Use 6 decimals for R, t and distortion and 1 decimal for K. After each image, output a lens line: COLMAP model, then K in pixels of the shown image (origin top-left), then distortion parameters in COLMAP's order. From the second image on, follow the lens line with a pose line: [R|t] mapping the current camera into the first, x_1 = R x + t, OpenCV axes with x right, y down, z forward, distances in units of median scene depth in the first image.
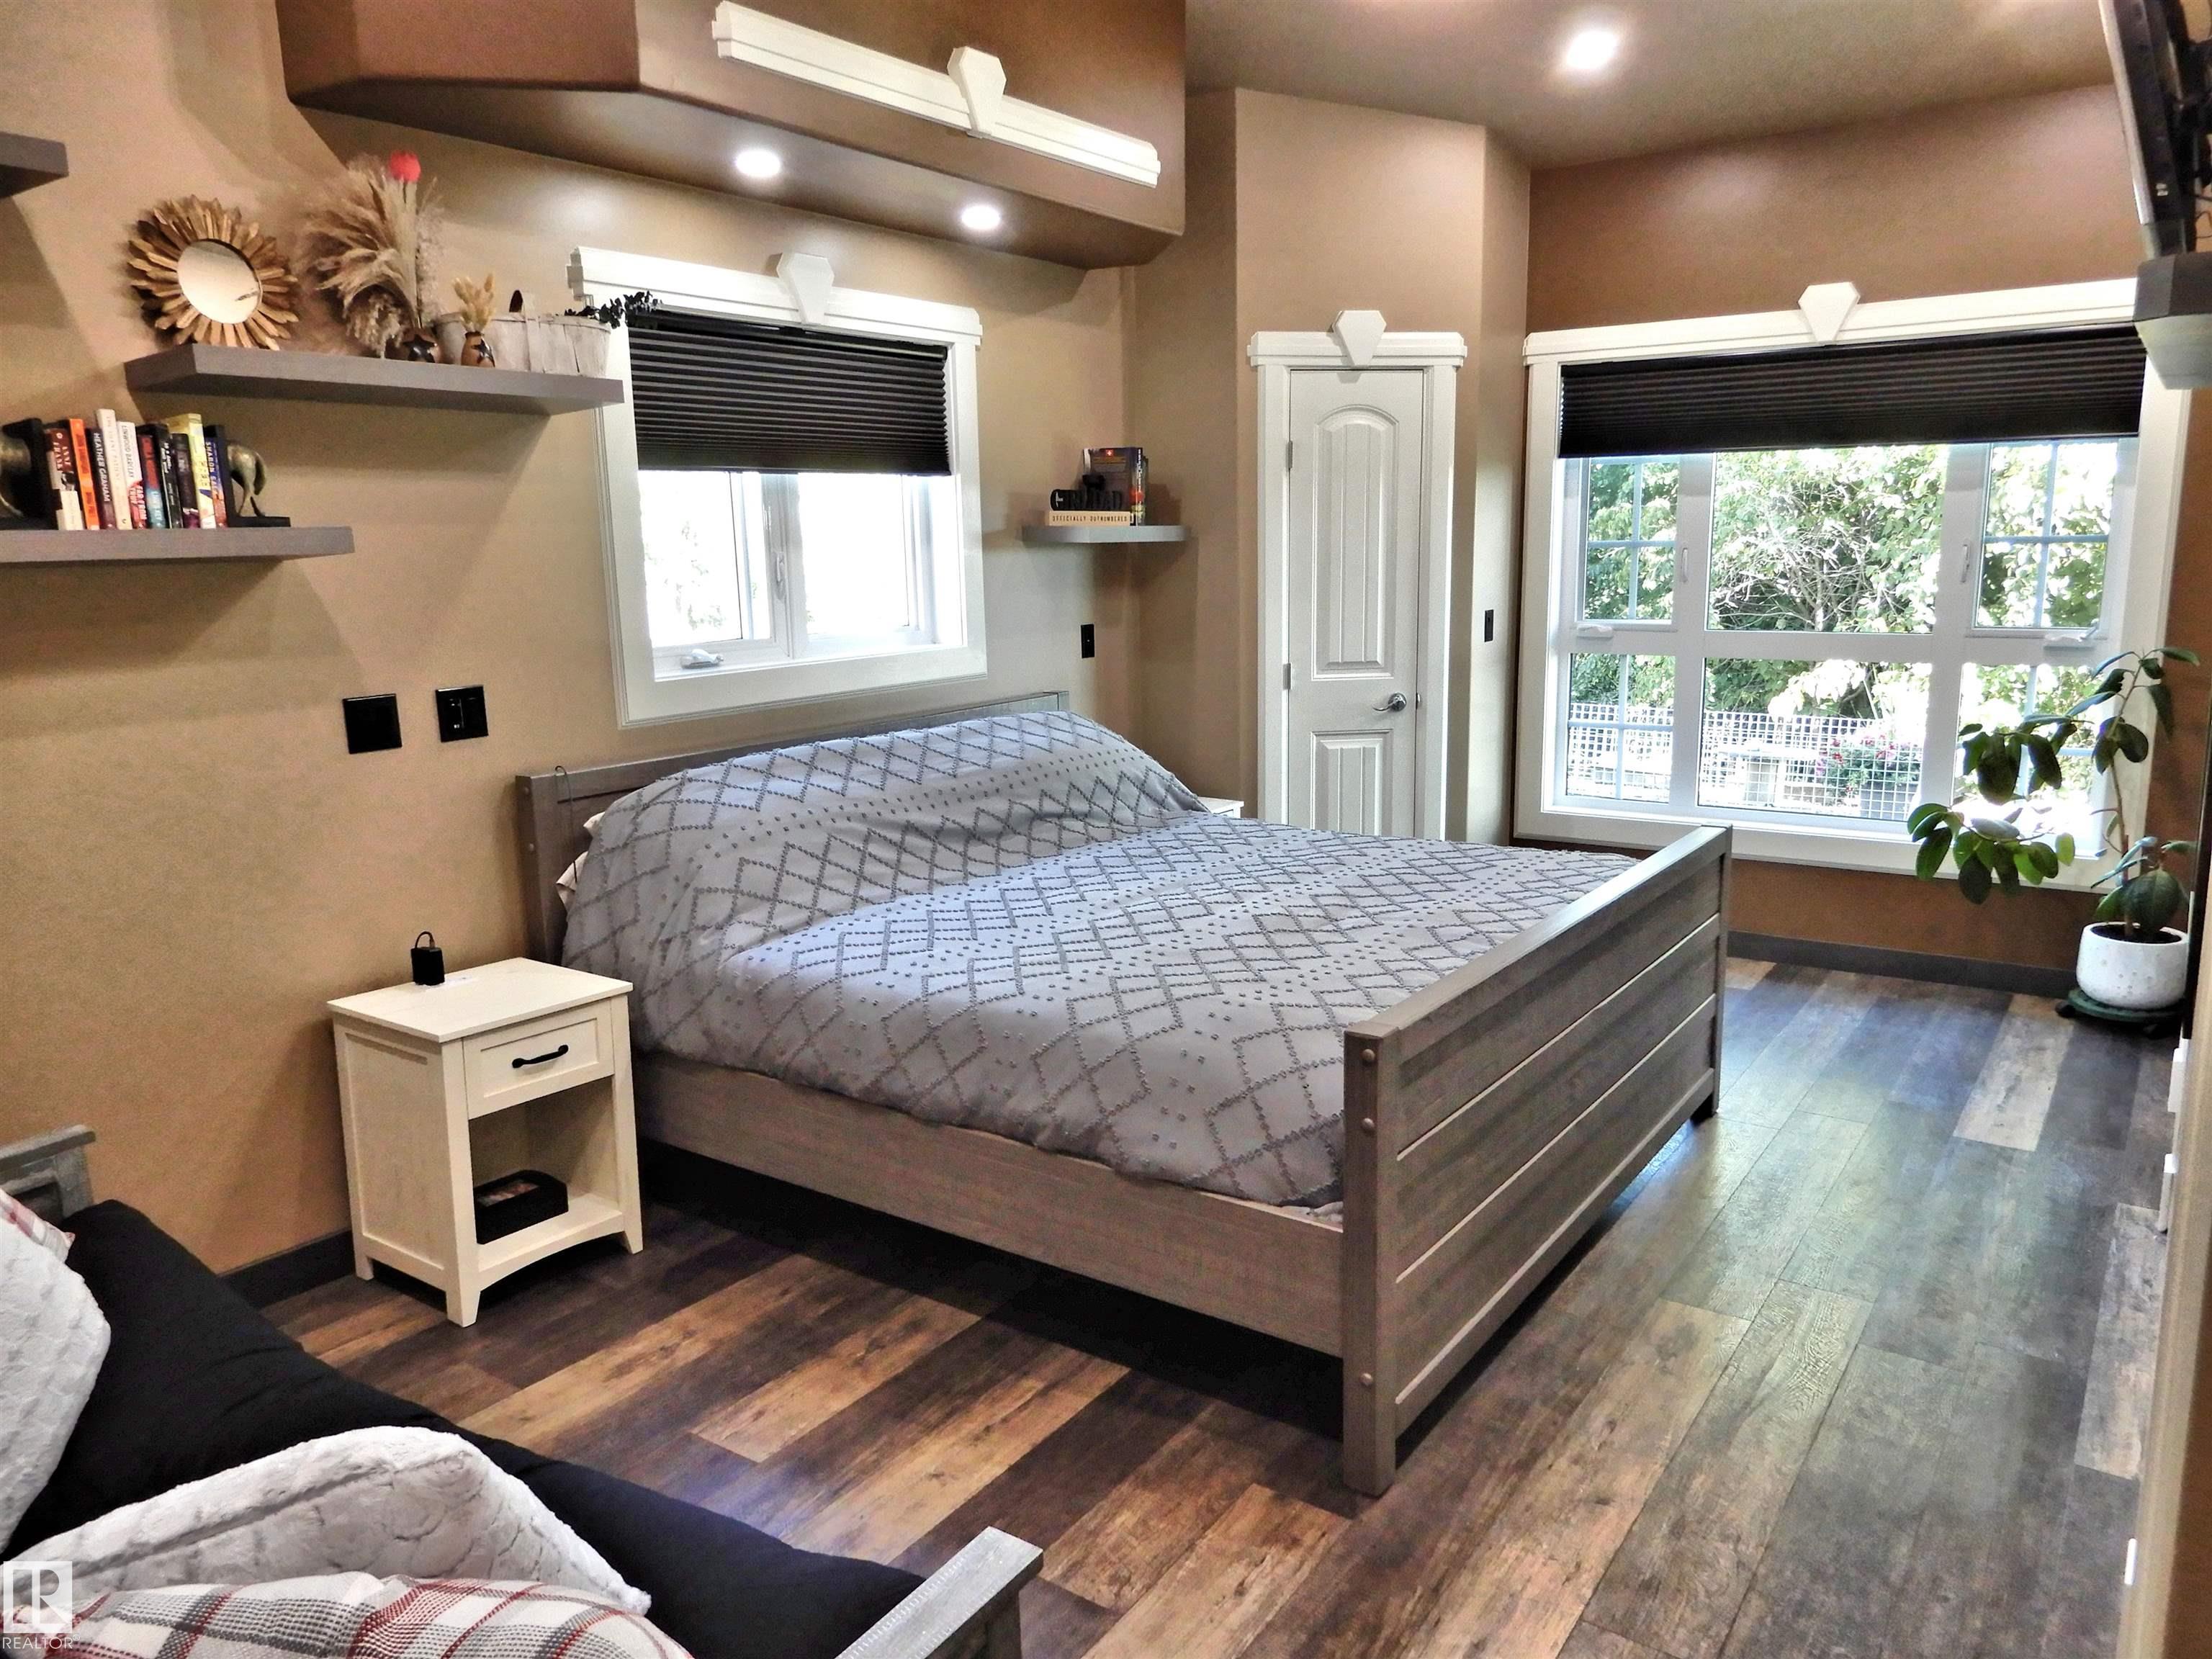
lens RADIAL K [[1577.8, 0, 1112.1], [0, 1577.8, 829.5], [0, 0, 1]] dist [0.003071, -0.001311]
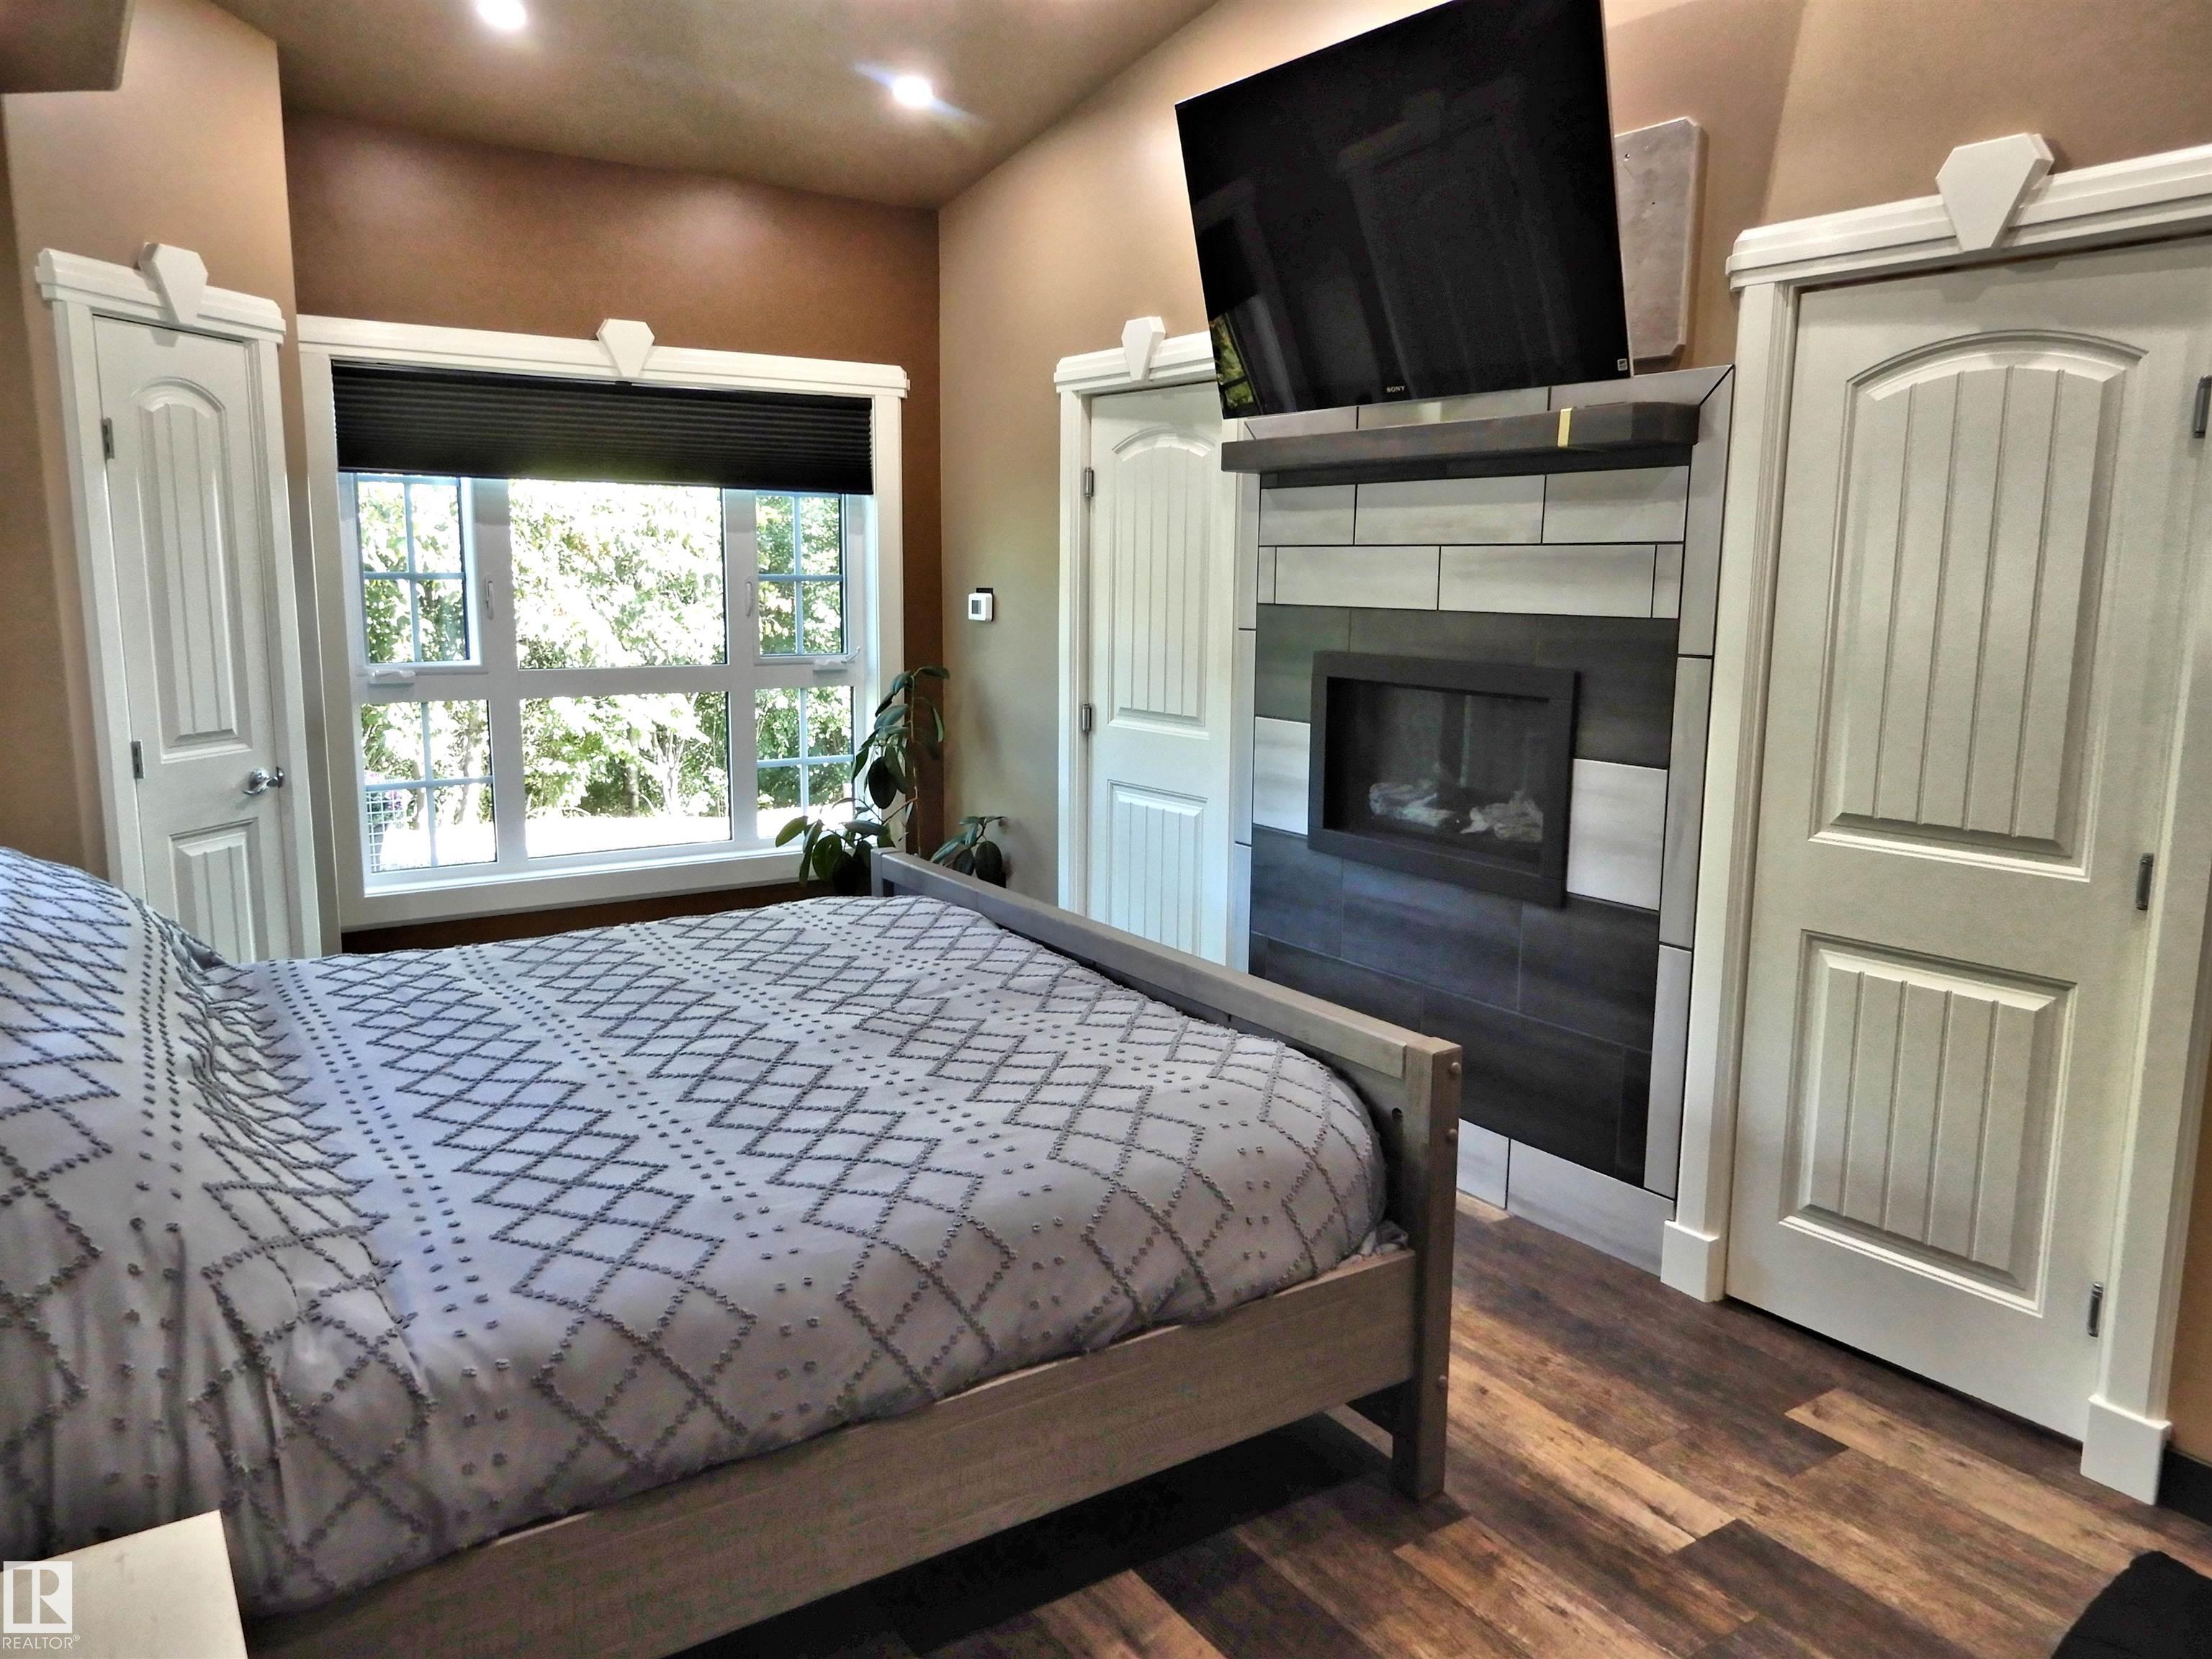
lens RADIAL K [[1577.8, 0, 1109.2], [0, 1577.8, 830.6], [0, 0, 1]] dist [0.003071, -0.001311]
pose [[0.357755, -0.134303, 0.924107, -0.391363], [0.155285, 0.984381, 0.082946, -0.060214], [-0.920814, 0.113826, 0.373023, 0.367149]]
